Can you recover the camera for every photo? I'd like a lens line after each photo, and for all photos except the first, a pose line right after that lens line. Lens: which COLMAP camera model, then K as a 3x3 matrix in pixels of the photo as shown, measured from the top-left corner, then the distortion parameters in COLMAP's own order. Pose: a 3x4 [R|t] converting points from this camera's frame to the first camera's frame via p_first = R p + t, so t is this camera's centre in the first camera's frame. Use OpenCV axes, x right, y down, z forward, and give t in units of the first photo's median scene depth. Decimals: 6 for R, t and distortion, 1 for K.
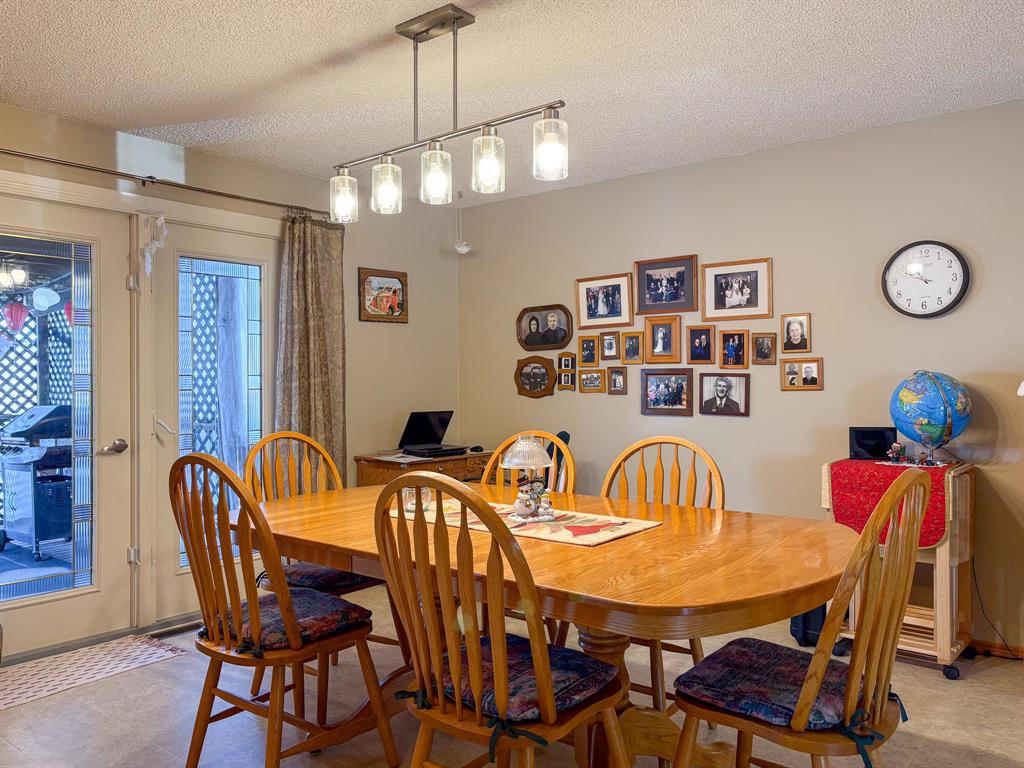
lens RADIAL K [[795.1, 0, 516.1], [0, 795.1, 387.9], [0, 0, 1]] dist [-0.001580, 0.005986]
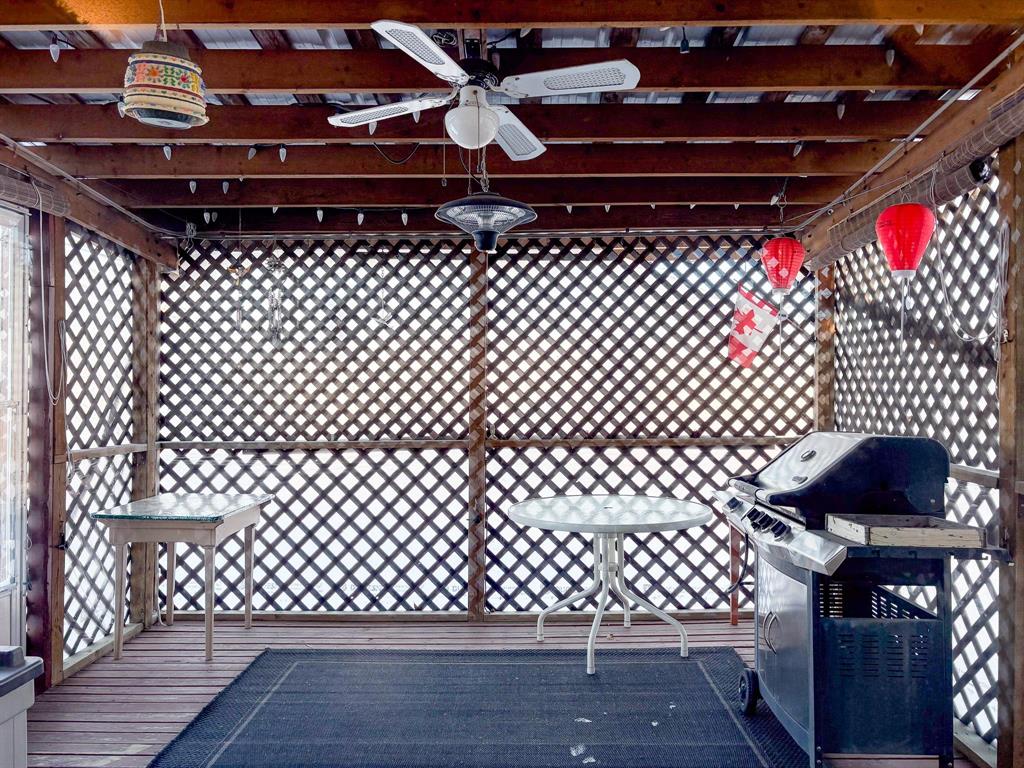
lens RADIAL K [[795.1, 0, 516.1], [0, 795.1, 387.9], [0, 0, 1]] dist [-0.001580, 0.005986]
pose [[0.628307, -0.000948, -0.777965, -0.290820], [-0.006965, 0.999952, -0.006844, 0.000751], [0.777934, 0.009718, 0.628271, 0.469556]]
